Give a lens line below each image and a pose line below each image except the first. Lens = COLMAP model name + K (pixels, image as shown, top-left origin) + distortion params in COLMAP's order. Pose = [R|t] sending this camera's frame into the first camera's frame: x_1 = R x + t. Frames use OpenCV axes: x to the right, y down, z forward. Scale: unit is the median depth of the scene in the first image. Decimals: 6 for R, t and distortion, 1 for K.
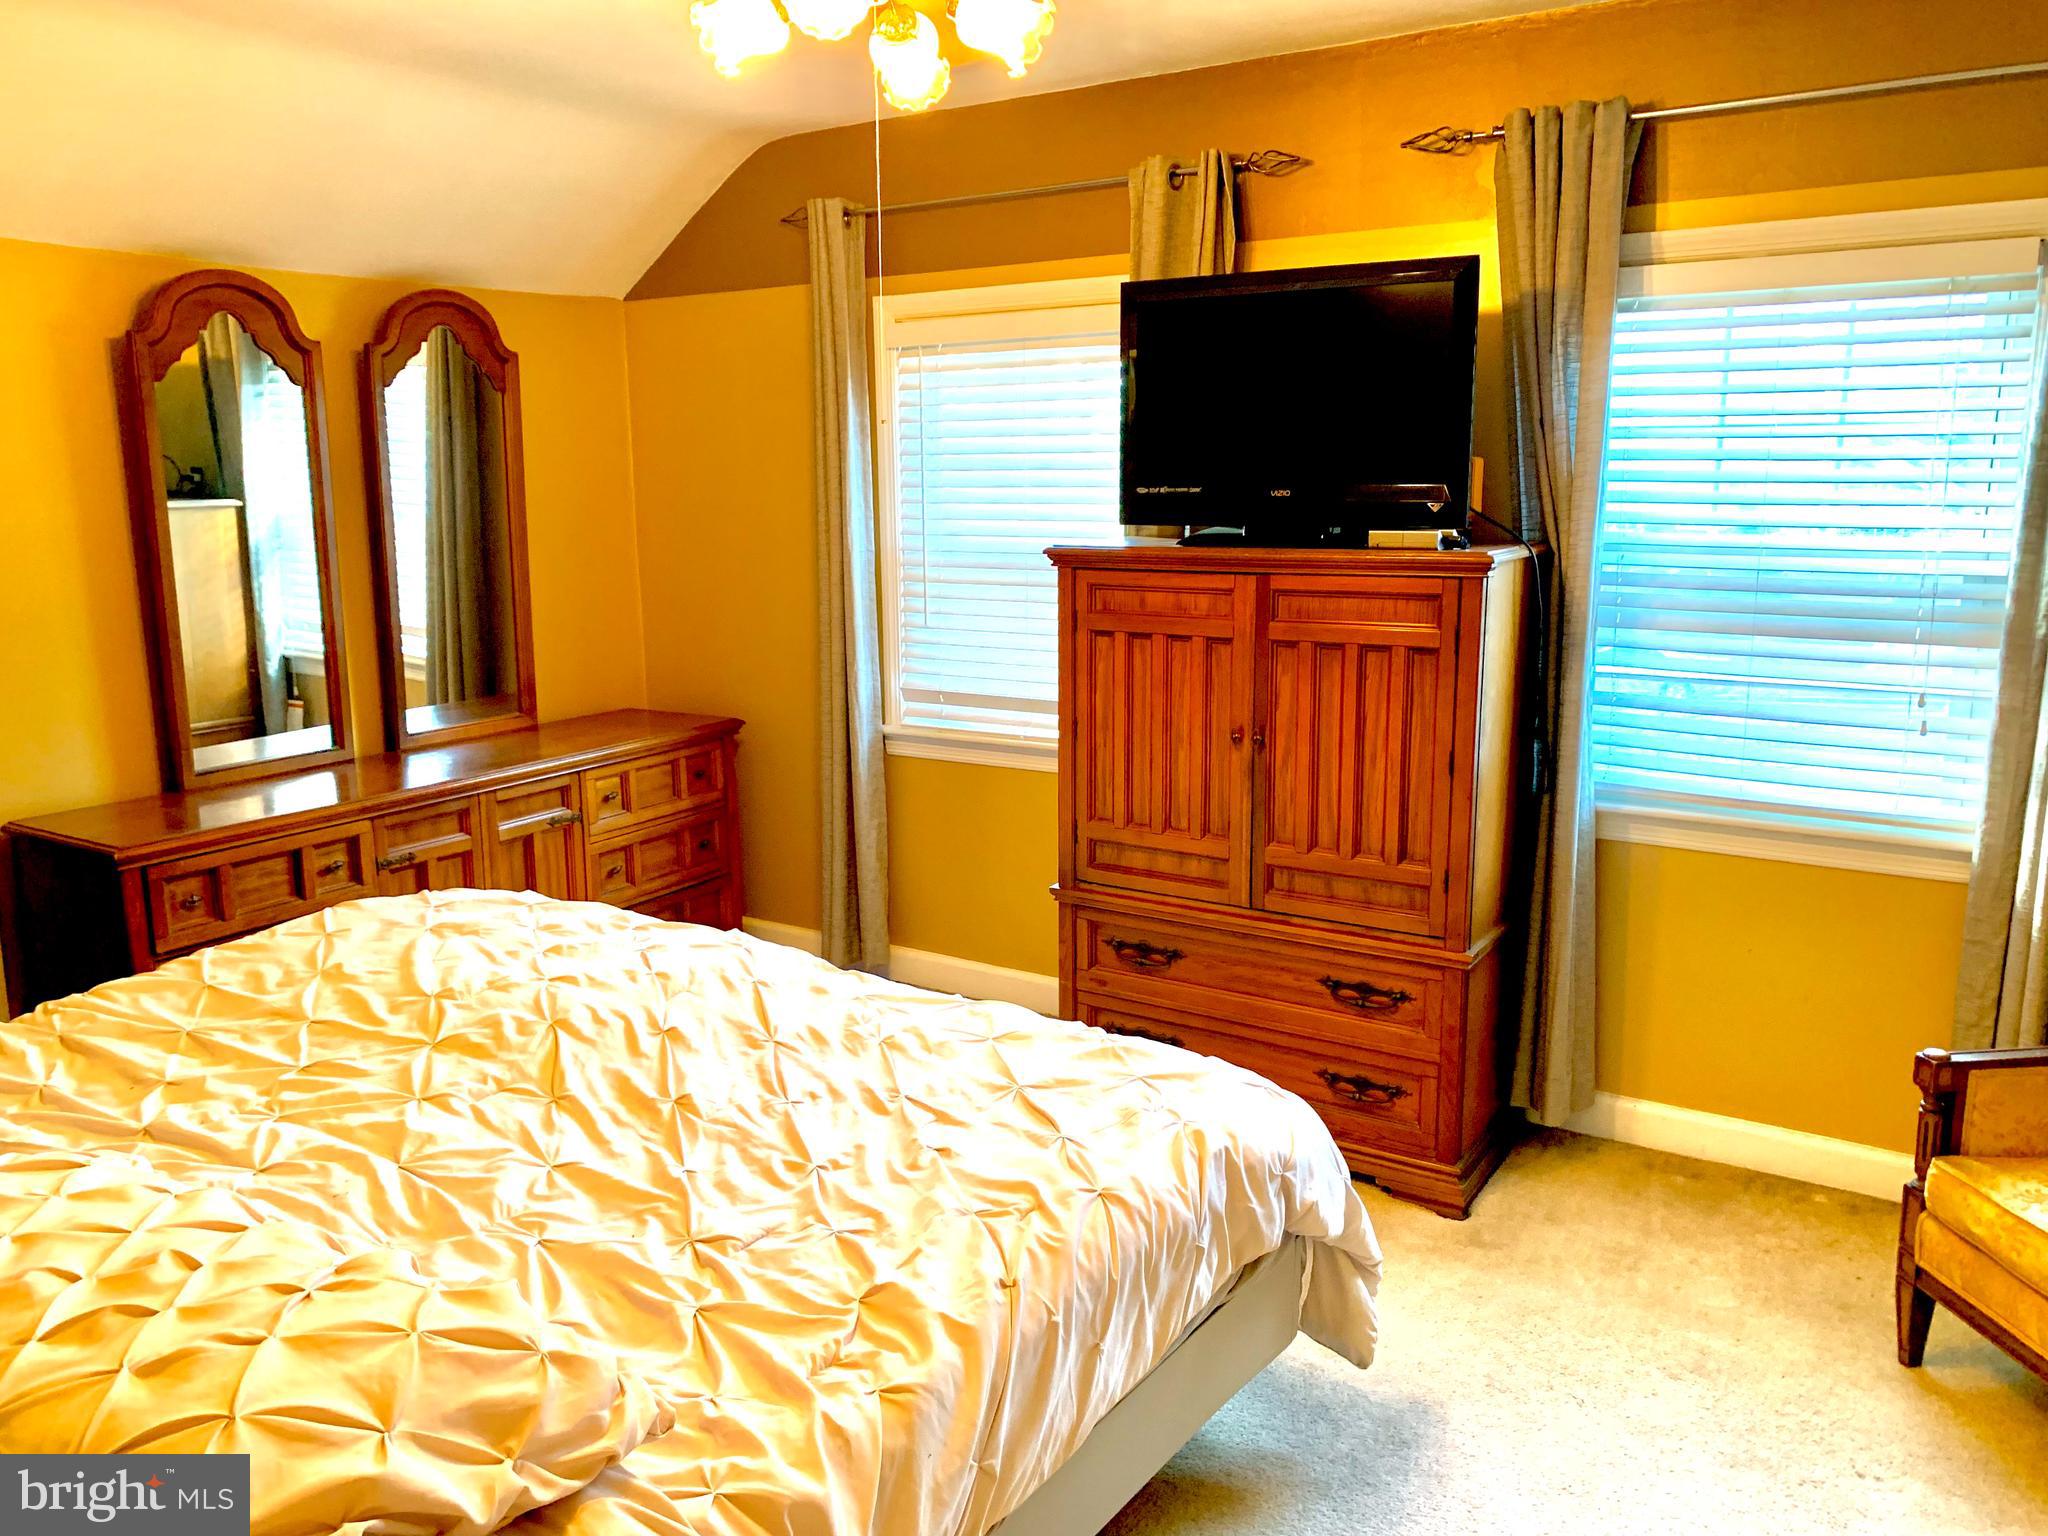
lens RADIAL K [[1591.6, 0, 1023.7], [0, 1591.6, 765.5], [0, 0, 1]] dist [0.026323, -0.035647]
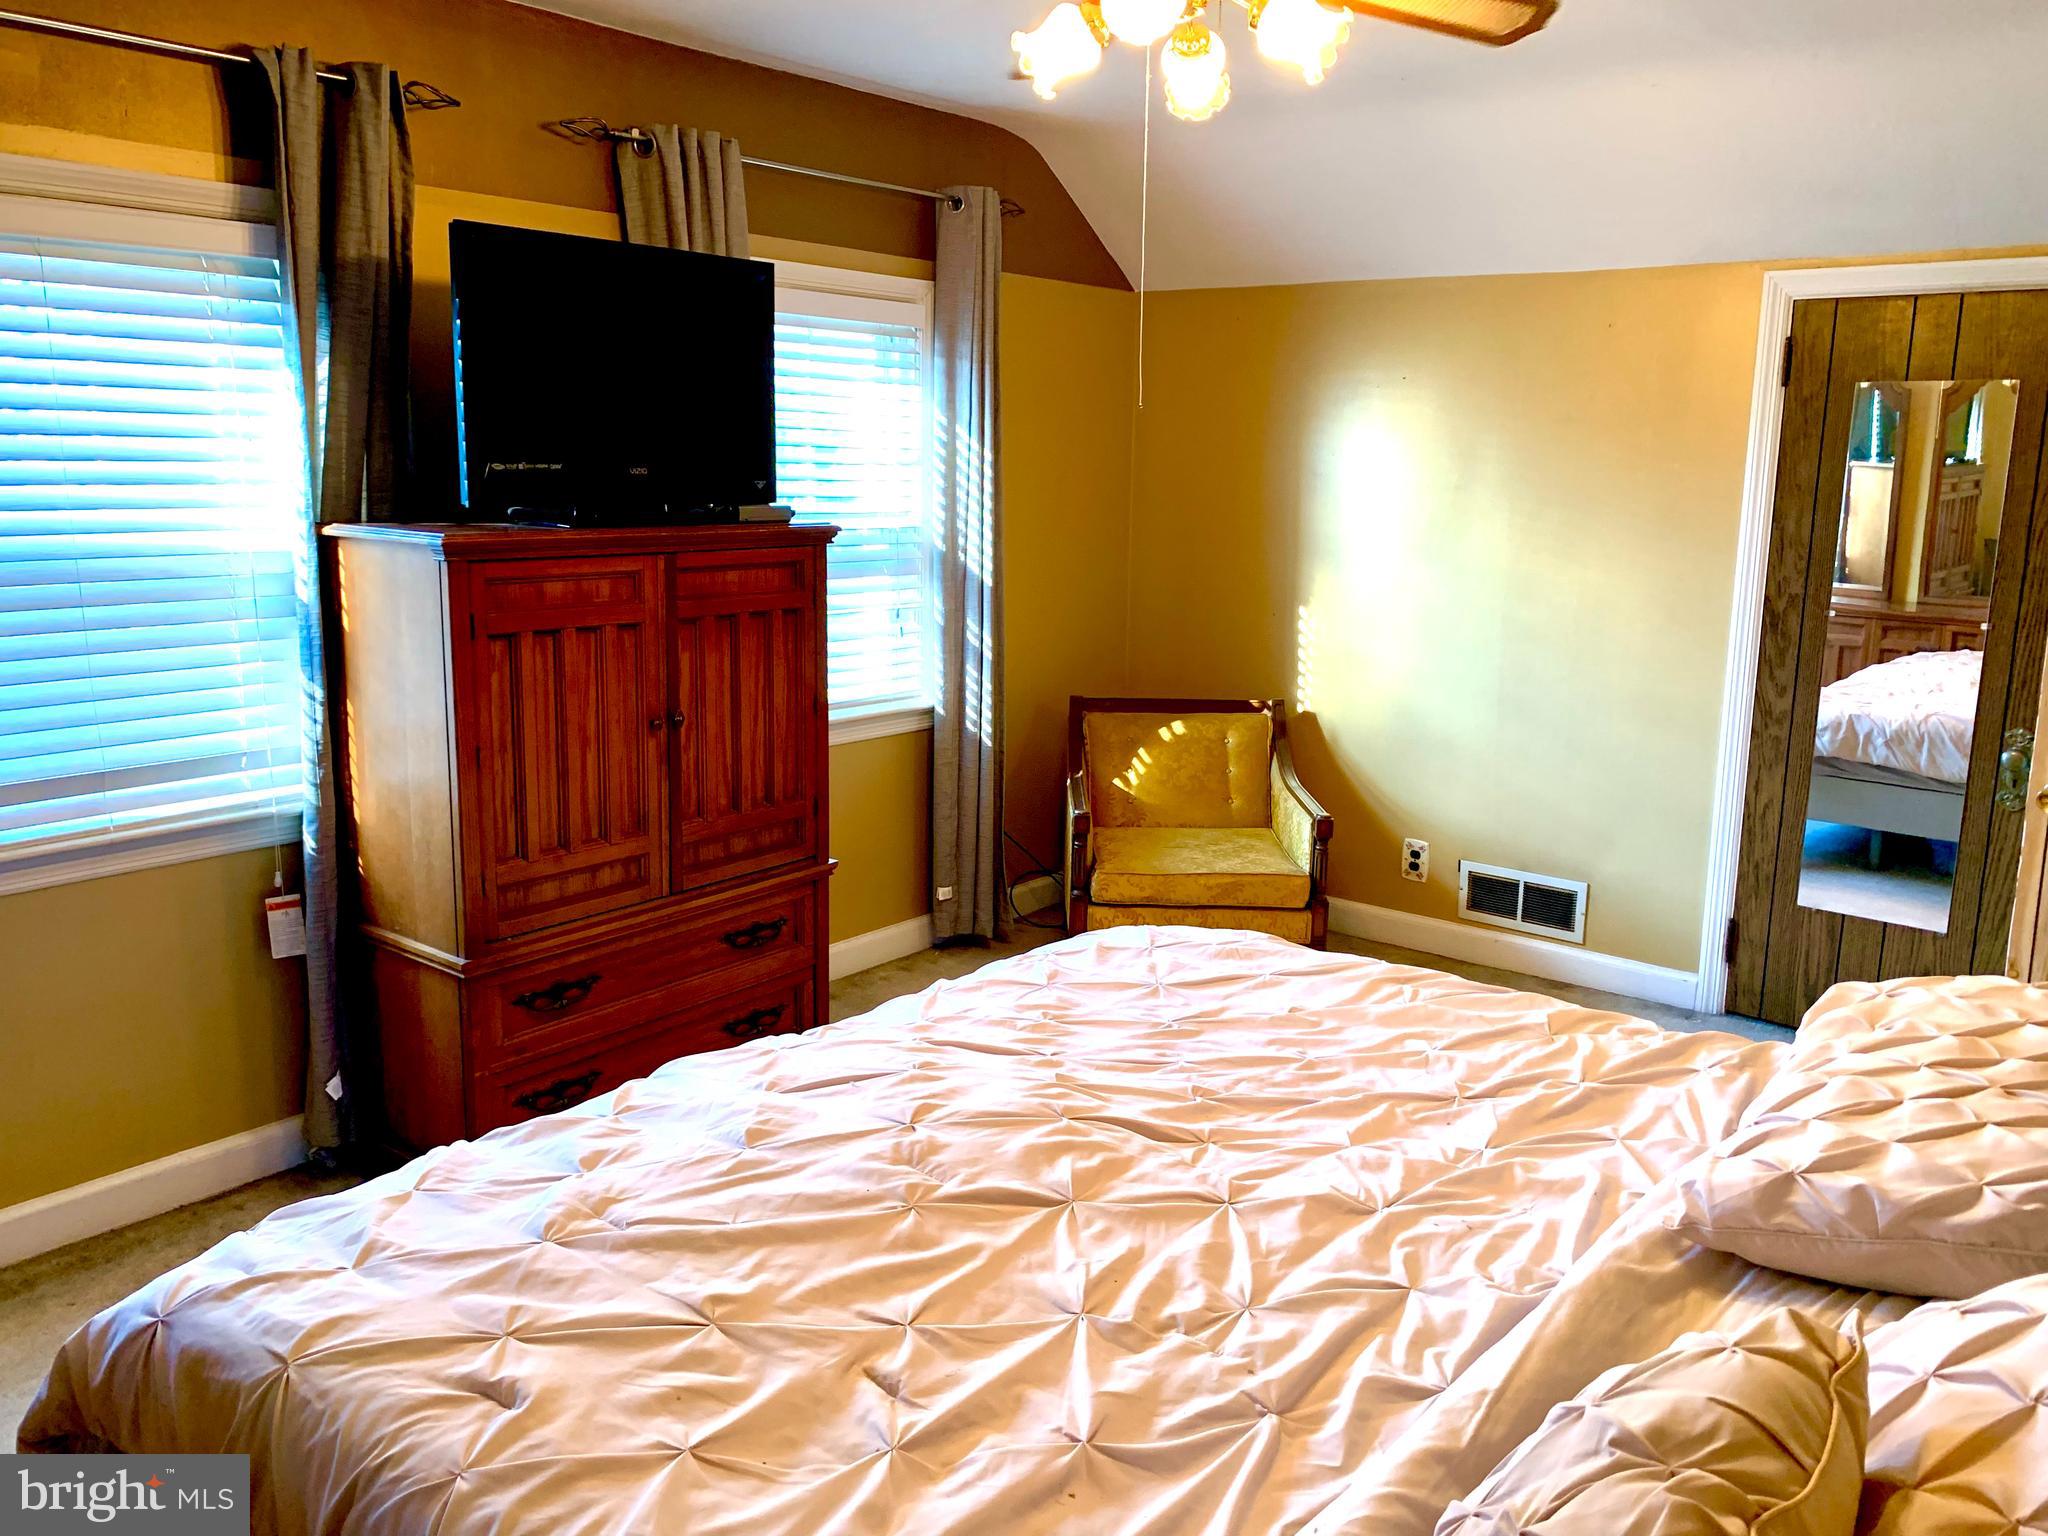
lens RADIAL K [[1591.6, 0, 1023.4], [0, 1591.6, 762.3], [0, 0, 1]] dist [0.026323, -0.035647]
pose [[0.073141, -0.173739, 0.982072, -0.813088], [0.165358, 0.973193, 0.159853, -0.113854], [-0.983518, 0.150702, 0.099909, 0.695264]]
